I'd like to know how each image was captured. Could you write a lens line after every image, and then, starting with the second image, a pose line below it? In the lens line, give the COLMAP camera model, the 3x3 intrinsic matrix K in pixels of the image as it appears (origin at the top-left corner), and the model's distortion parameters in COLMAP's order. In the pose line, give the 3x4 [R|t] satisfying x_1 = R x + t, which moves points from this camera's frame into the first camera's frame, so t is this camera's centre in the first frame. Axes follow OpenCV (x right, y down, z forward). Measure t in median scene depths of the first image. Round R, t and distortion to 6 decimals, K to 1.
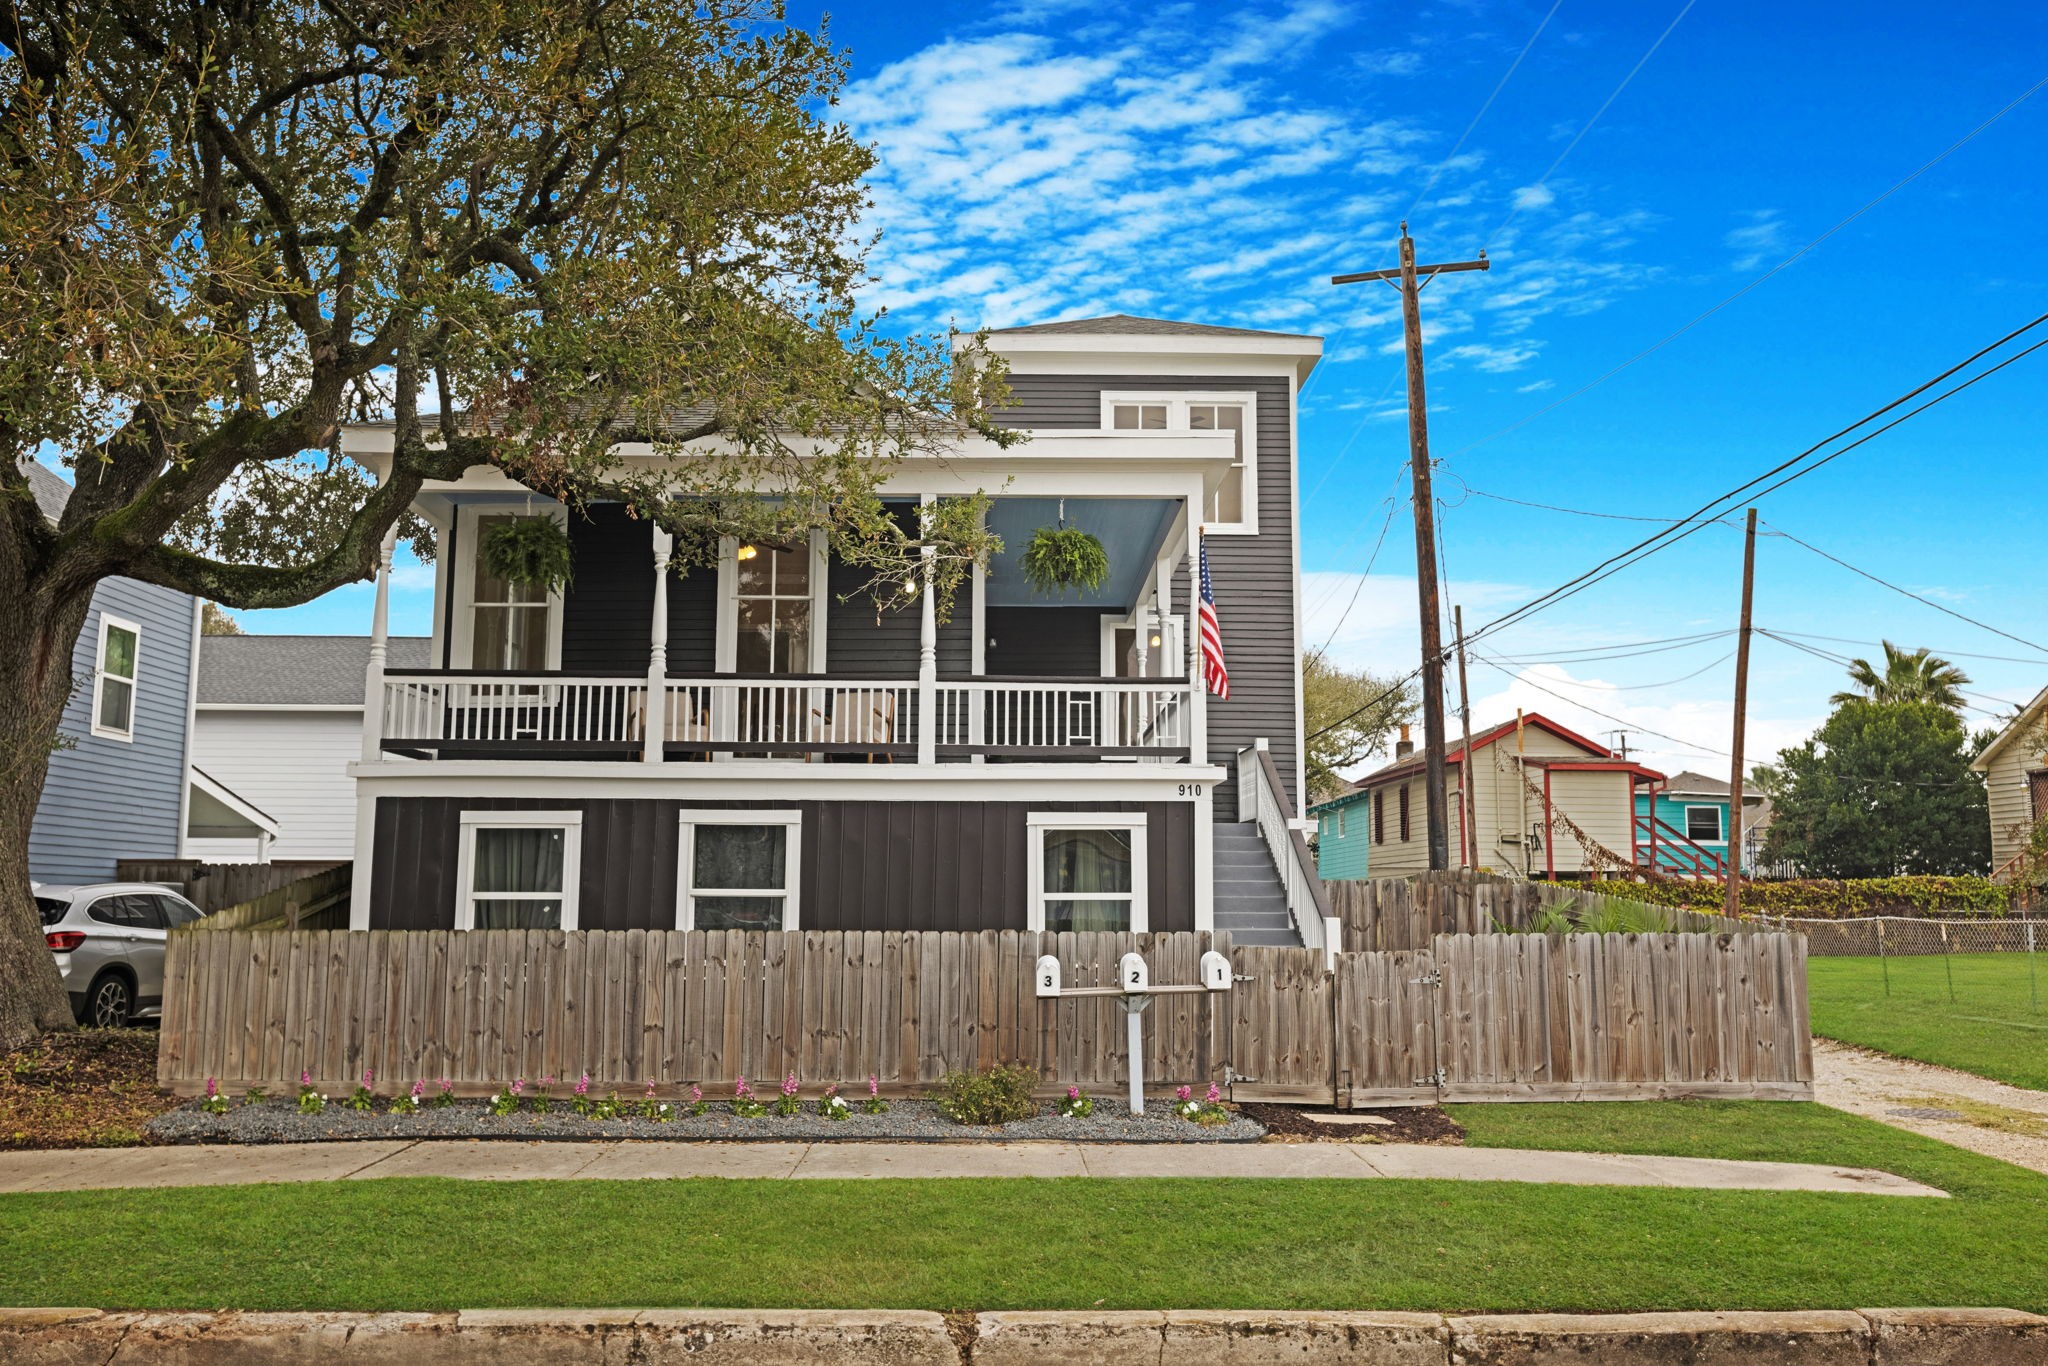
lens RADIAL K [[1629.9, 0, 1019.8], [0, 1629.9, 630.6], [0, 0, 1]] dist [0.013070, -0.007145]
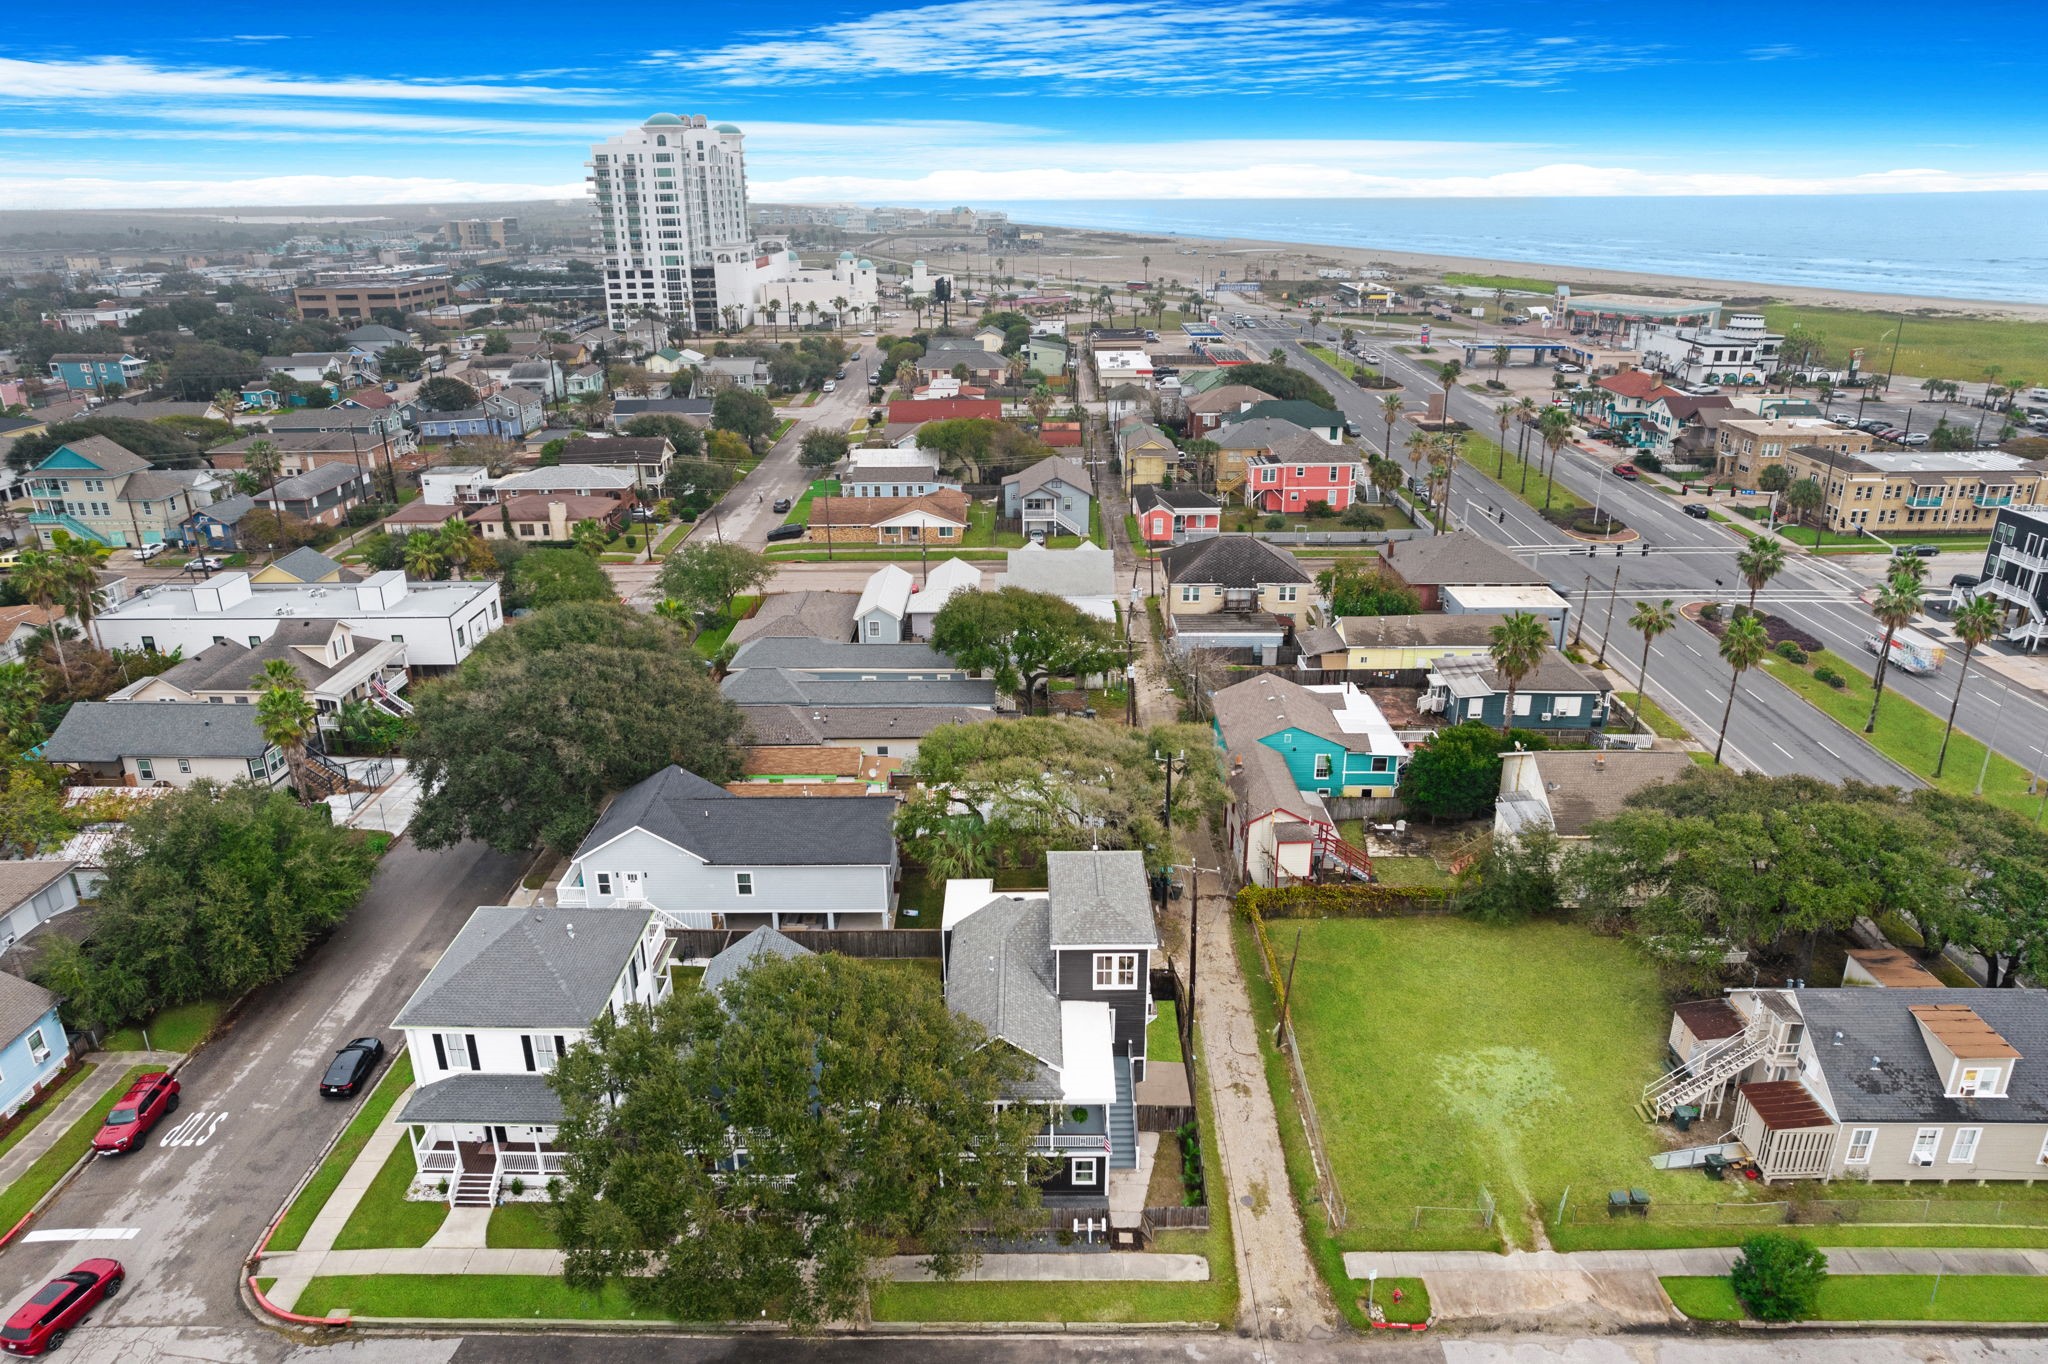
lens RADIAL K [[1333.0, 0, 1024.0], [0, 1333.0, 682.0], [0, 0, 1]] dist [-0.071193, 0.060487]
pose [[0.999635, -0.002969, -0.026851, -0.033720], [0.015996, 0.866011, 0.499769, -3.704067], [0.021769, -0.500016, 0.865742, -2.067783]]
